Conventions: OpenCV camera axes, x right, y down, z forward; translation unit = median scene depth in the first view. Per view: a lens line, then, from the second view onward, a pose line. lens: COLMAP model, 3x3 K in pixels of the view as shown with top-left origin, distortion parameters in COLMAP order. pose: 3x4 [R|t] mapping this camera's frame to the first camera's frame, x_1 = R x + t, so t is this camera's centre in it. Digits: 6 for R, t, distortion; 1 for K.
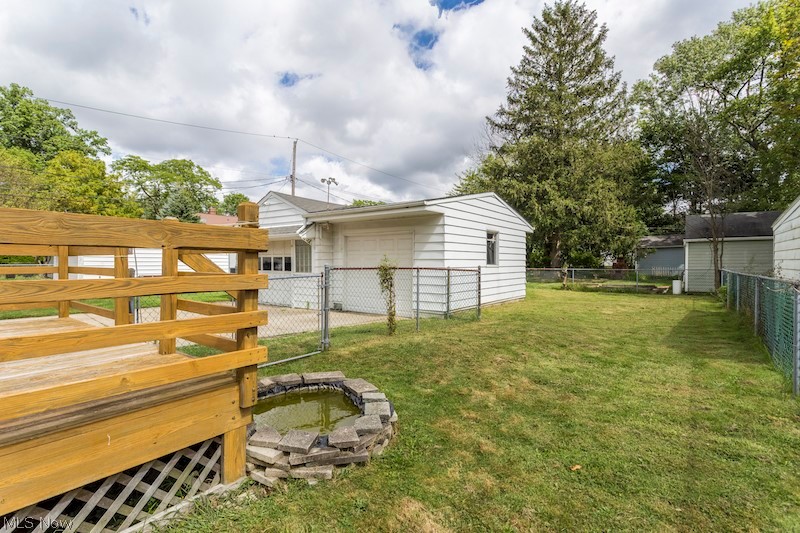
lens RADIAL K [[386.1, 0, 395.7], [0, 386.1, 264.8], [0, 0, 1]] dist [0.002737, -0.001005]
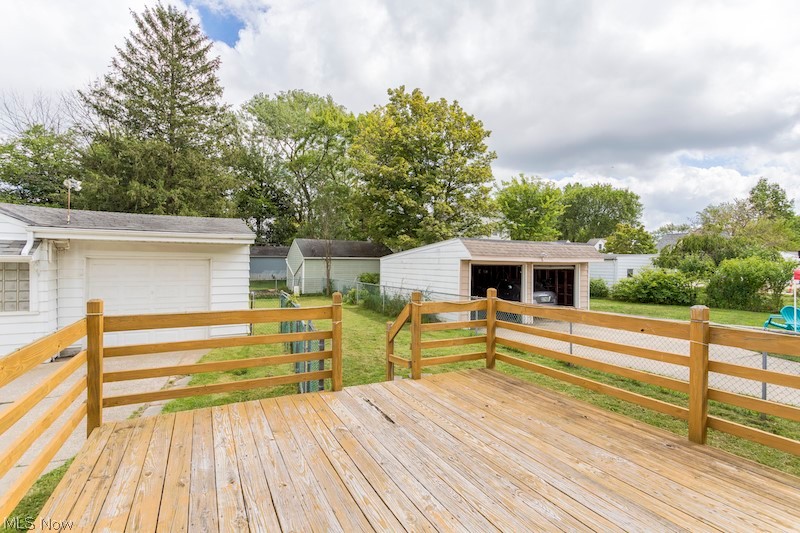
lens RADIAL K [[386.1, 0, 401.9], [0, 386.1, 265.6], [0, 0, 1]] dist [0.002737, -0.001005]
pose [[0.432199, -0.006989, 0.901751, -0.232213], [-0.001509, 0.999963, 0.008474, -0.028047], [-0.901777, -0.005023, 0.432172, 0.041973]]
